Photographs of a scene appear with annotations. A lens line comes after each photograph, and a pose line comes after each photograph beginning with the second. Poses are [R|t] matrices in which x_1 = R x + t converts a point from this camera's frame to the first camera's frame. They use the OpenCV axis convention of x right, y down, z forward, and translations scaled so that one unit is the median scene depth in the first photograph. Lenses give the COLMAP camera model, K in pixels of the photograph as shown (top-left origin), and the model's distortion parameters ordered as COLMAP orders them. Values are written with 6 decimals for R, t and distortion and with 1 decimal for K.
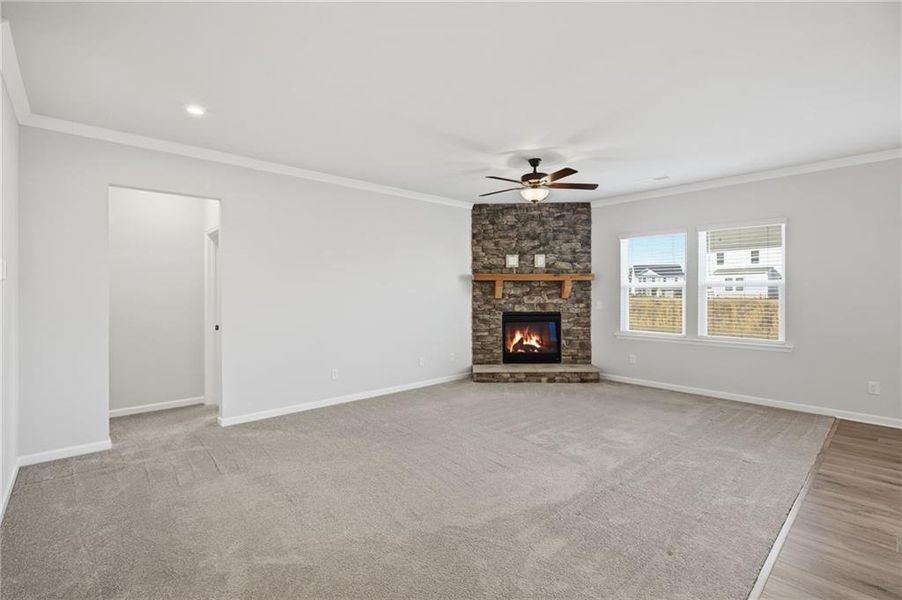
lens RADIAL K [[412.4, 0, 446.9], [0, 412.4, 295.8], [0, 0, 1]] dist [-0.003412, 0.000217]
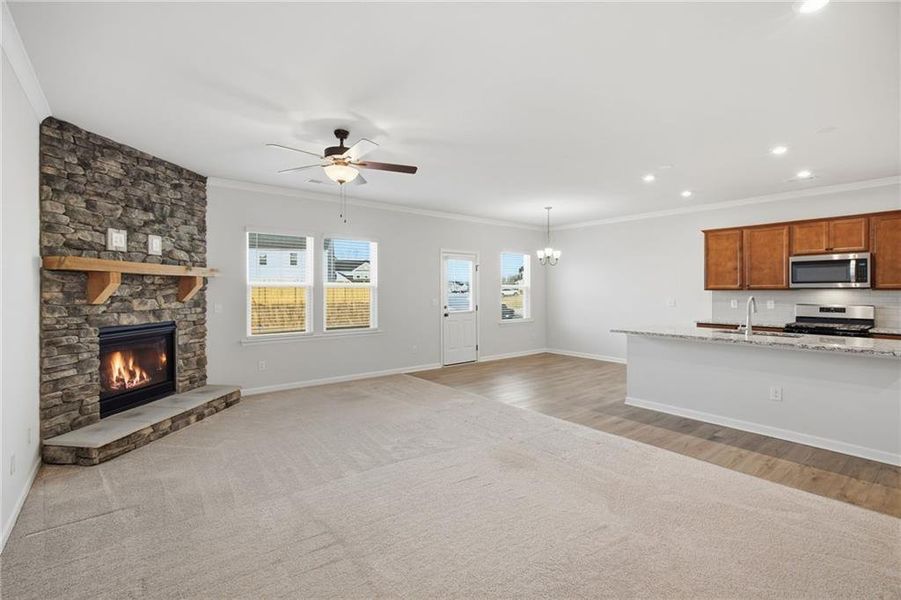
lens RADIAL K [[411.9, 0, 451.2], [0, 411.9, 292.2], [0, 0, 1]] dist [-0.003412, 0.000217]
pose [[0.060588, -0.000907, 0.998162, -0.398453], [0.012660, 0.999920, 0.000140, -0.003539], [-0.998083, 0.012628, 0.060594, 0.489191]]
